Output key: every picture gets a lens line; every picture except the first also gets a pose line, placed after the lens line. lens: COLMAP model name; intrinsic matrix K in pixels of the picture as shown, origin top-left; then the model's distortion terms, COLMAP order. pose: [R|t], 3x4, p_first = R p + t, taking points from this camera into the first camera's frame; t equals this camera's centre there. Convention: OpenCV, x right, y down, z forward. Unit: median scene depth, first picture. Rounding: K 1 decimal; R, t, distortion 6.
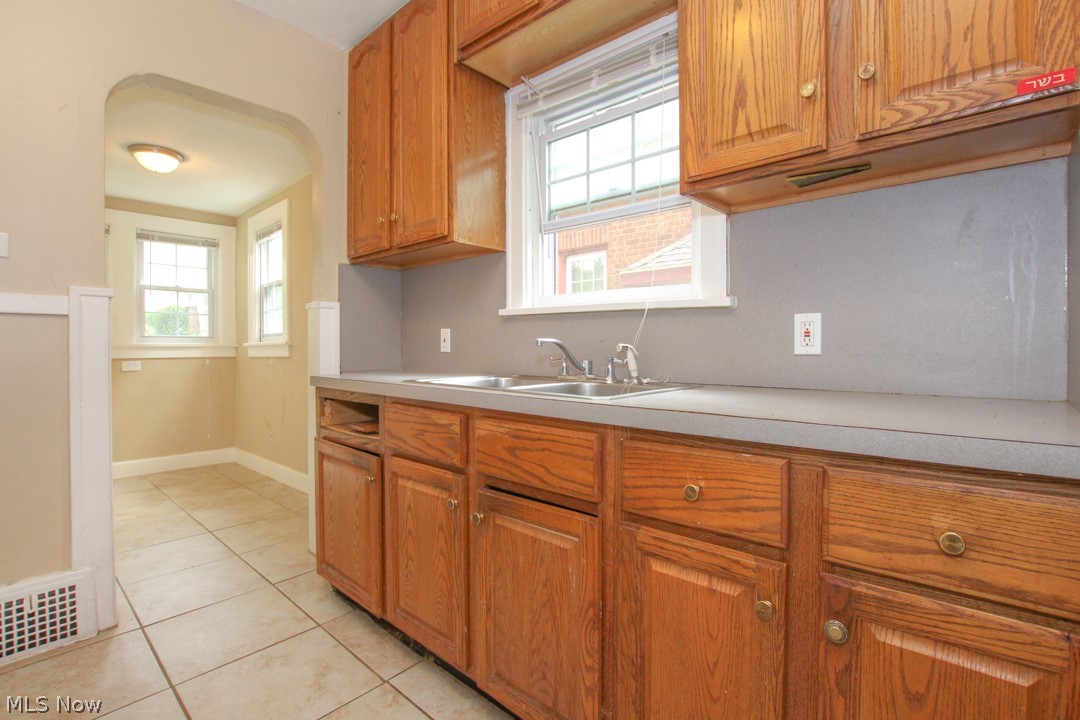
lens RADIAL K [[507.8, 0, 546.8], [0, 507.8, 359.7], [0, 0, 1]] dist [-0.031790, 0.000750]
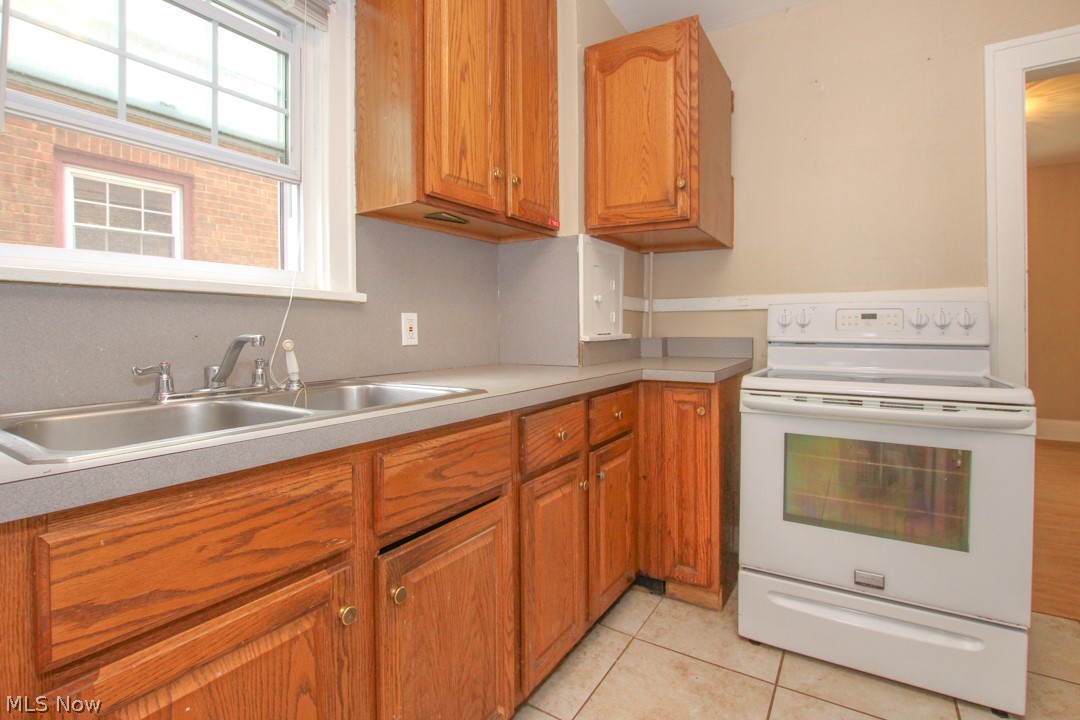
lens RADIAL K [[515.5, 0, 542.8], [0, 515.5, 334.2], [0, 0, 1]] dist [-0.032739, 0.000979]
pose [[-0.168139, -0.010071, 0.985712, -0.622161], [0.030460, 0.999417, 0.015407, -0.035636], [-0.985293, 0.032615, -0.167734, 0.662451]]
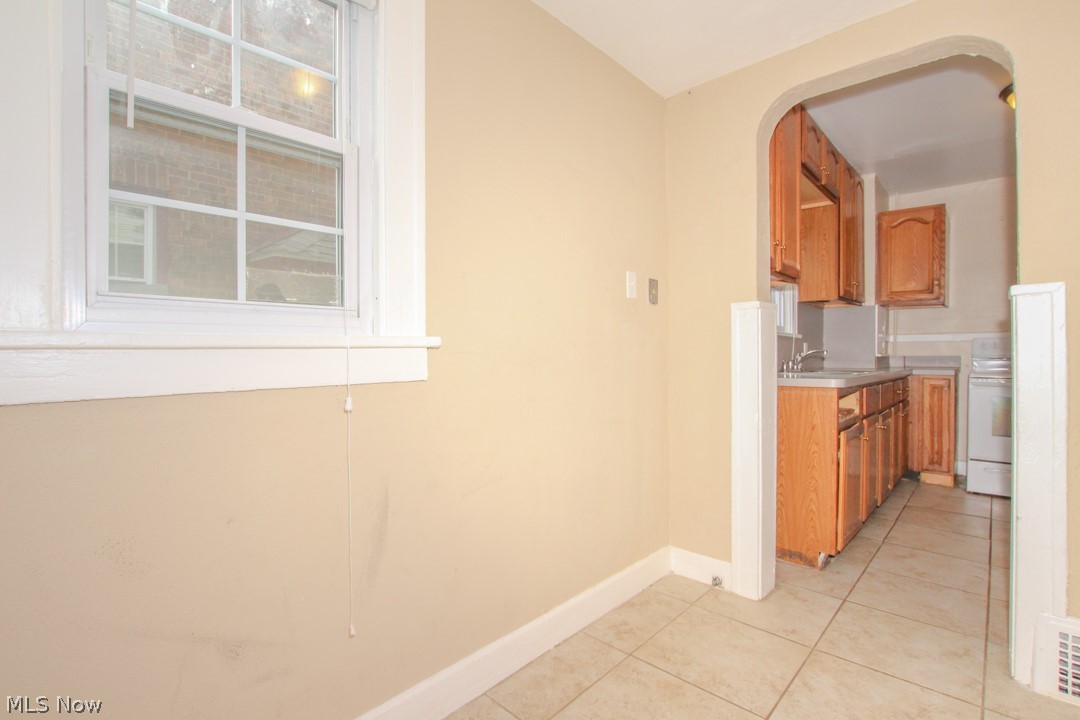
lens RADIAL K [[507.8, 0, 546.8], [0, 507.8, 359.7], [0, 0, 1]] dist [-0.031790, 0.000750]
pose [[0.005869, -0.007072, 0.999958, -1.773561], [0.025302, 0.999656, 0.006921, -0.039106], [-0.999663, 0.025260, 0.006046, 1.843511]]
